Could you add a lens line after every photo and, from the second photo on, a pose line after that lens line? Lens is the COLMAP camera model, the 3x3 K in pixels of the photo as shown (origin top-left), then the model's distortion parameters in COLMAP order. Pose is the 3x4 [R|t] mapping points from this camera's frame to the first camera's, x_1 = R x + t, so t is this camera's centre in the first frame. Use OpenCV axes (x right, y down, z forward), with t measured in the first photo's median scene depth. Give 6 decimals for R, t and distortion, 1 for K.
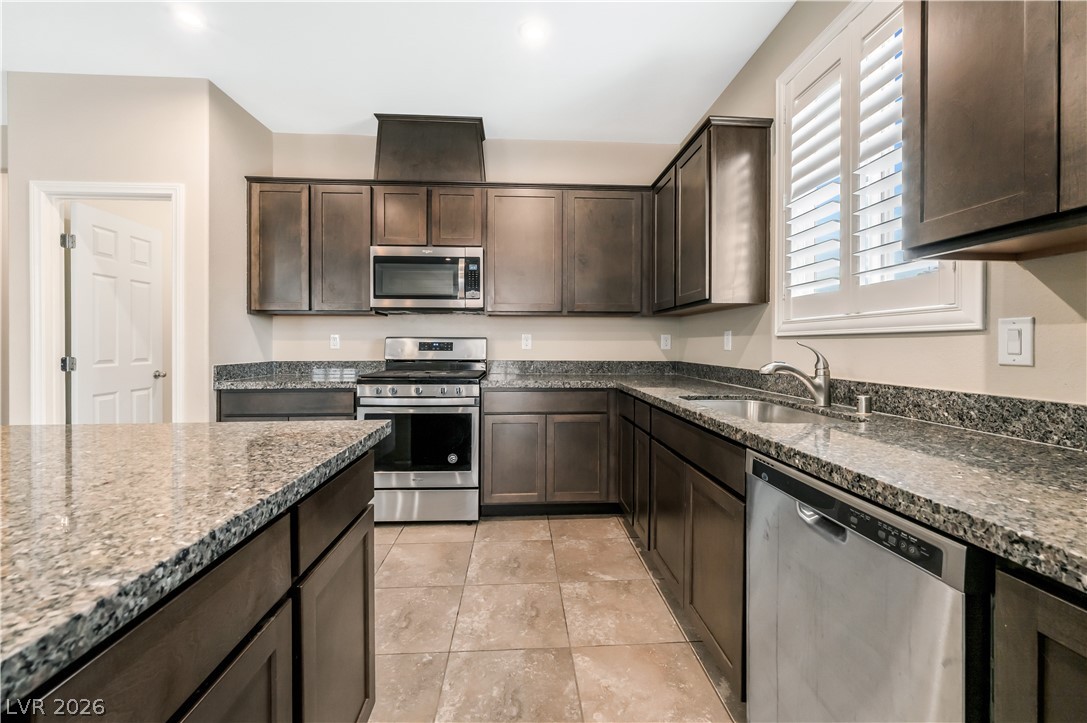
lens RADIAL K [[438.7, 0, 546.3], [0, 438.7, 346.4], [0, 0, 1]] dist [-0.000999, 0.000023]
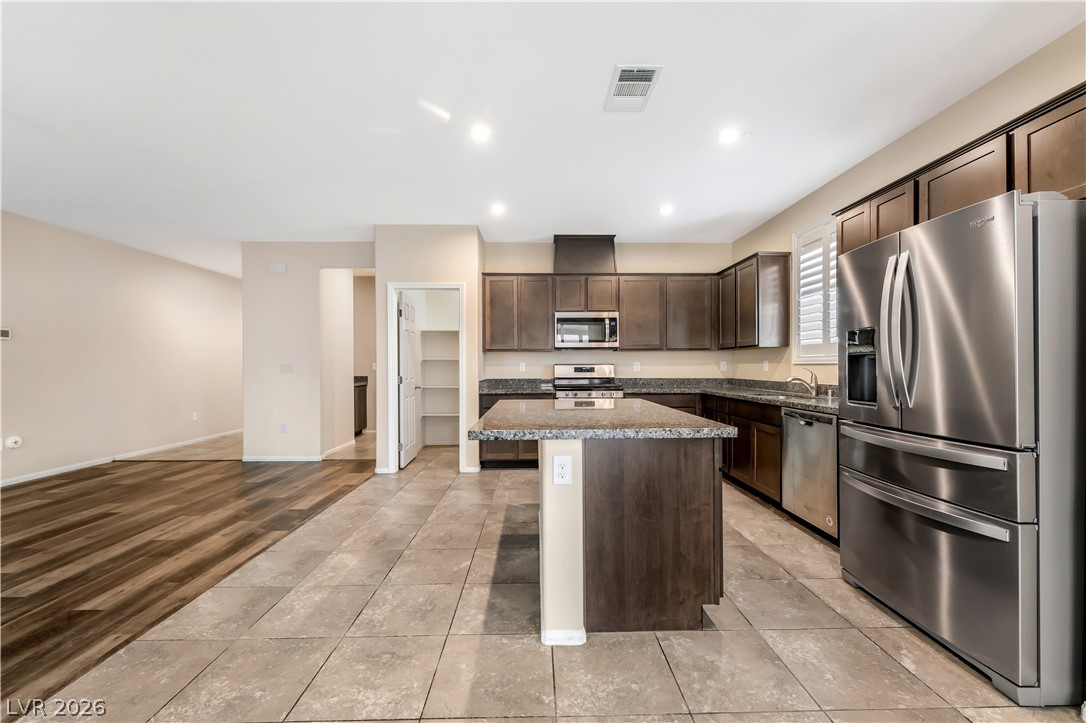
lens RADIAL K [[436.6, 0, 544.8], [0, 436.6, 364.6], [0, 0, 1]] dist [0.000016, -0.000144]
pose [[0.999173, -0.003607, -0.040495, -0.423259], [0.003264, 0.999958, -0.008522, -0.006586], [0.040524, 0.008382, 0.999143, -0.831153]]
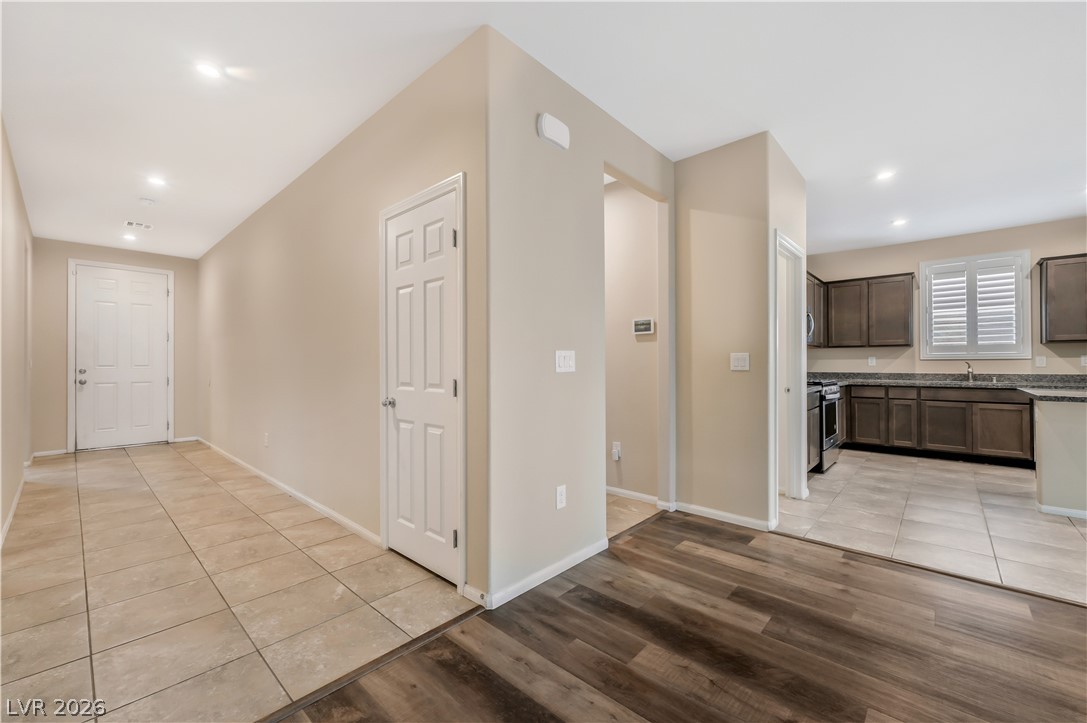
lens RADIAL K [[436.6, 0, 545.5], [0, 436.6, 362.1], [0, 0, 1]] dist [-0.000145, -0.000111]
pose [[0.719694, -0.000421, 0.694291, -2.433816], [0.007616, 0.999944, -0.007288, -0.005062], [-0.694249, 0.010533, 0.719657, 0.565500]]
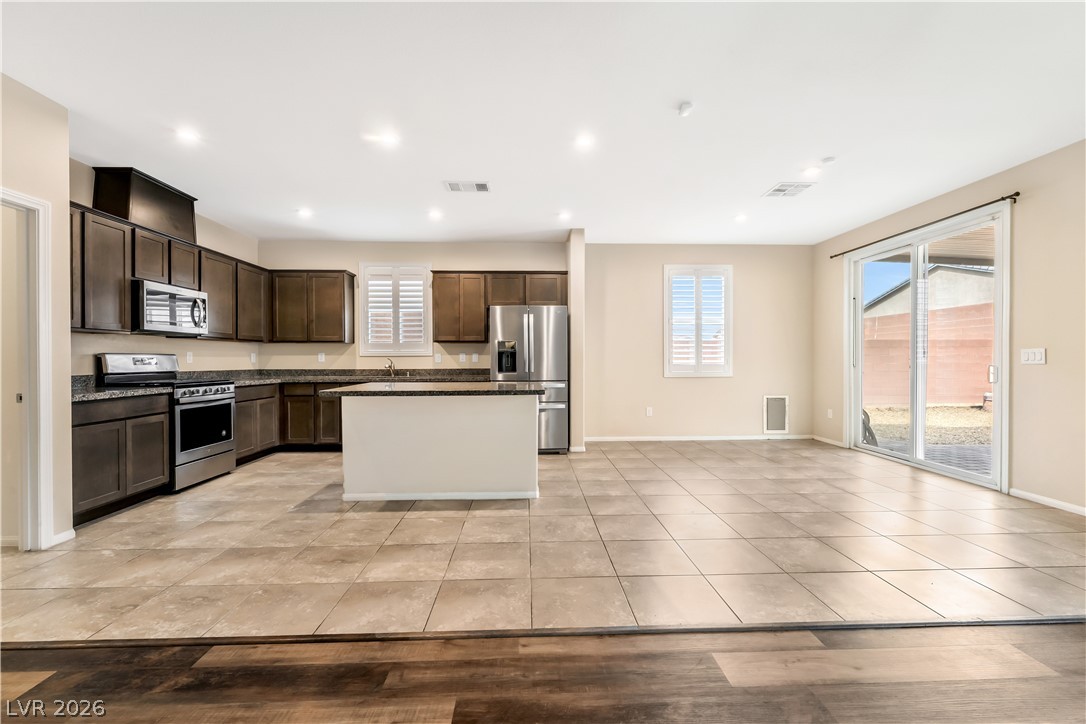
lens RADIAL K [[445.4, 0, 543.9], [0, 445.4, 362.7], [0, 0, 1]] dist [0.002024, -0.000135]
pose [[0.022855, -0.008637, 0.999701, -1.855514], [0.007380, 0.999937, 0.008470, 0.002713], [-0.999712, 0.007184, 0.022917, -0.173598]]
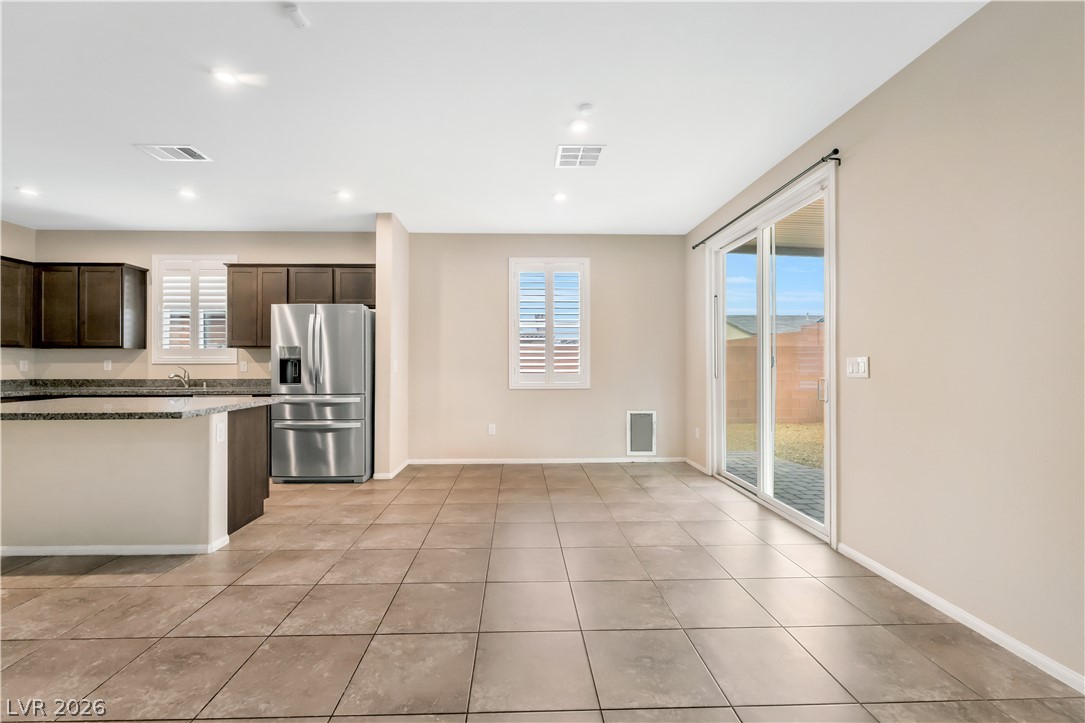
lens RADIAL K [[446.6, 0, 529.3], [0, 446.6, 362.7], [0, 0, 1]] dist [-0.000861, 0.000145]
pose [[0.035201, 0.003935, 0.999372, -1.500152], [0.005861, 0.999974, -0.004144, -0.006321], [-0.999363, 0.006003, 0.035177, -0.922586]]
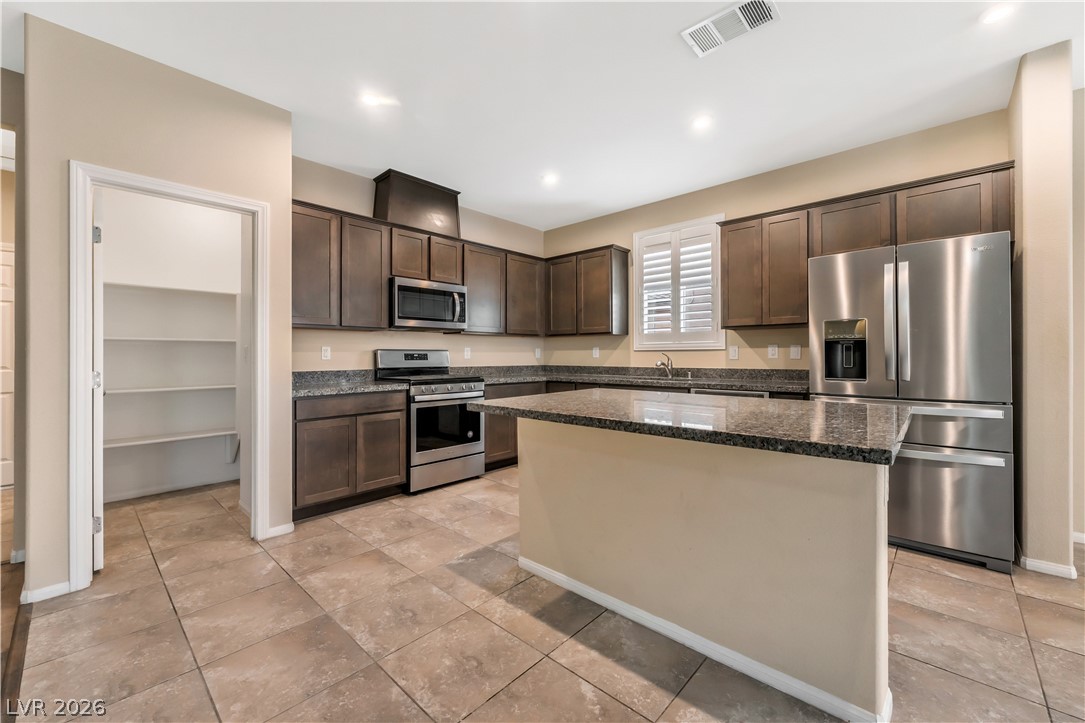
lens RADIAL K [[434.9, 0, 546.6], [0, 434.9, 353.4], [0, 0, 1]] dist [0.000478, -0.000129]
pose [[0.719833, -0.001274, 0.694146, -1.081290], [0.007658, 0.999952, -0.006107, 0.001034], [-0.694105, 0.009712, 0.719808, -0.214960]]
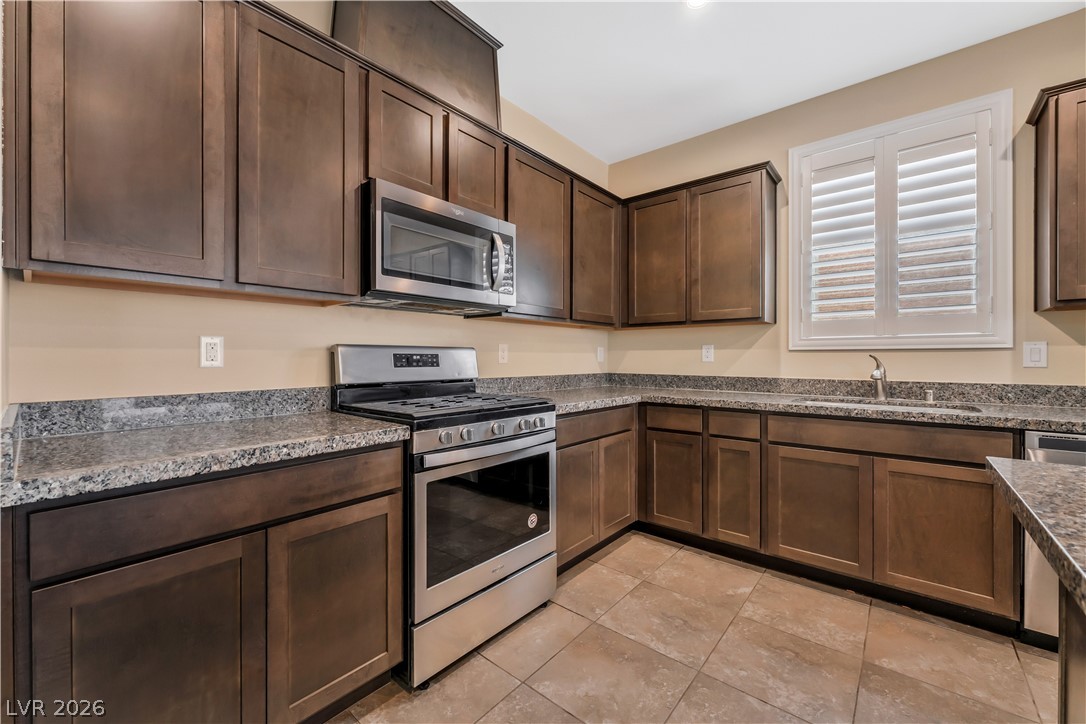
lens RADIAL K [[433.5, 0, 545.3], [0, 433.5, 358.2], [0, 0, 1]] dist [-0.000336, -0.000265]
pose [[0.687352, -0.003755, 0.726315, -0.738537], [0.004622, 0.999989, 0.000795, -0.003199], [-0.726310, 0.002810, 0.687362, 0.540731]]
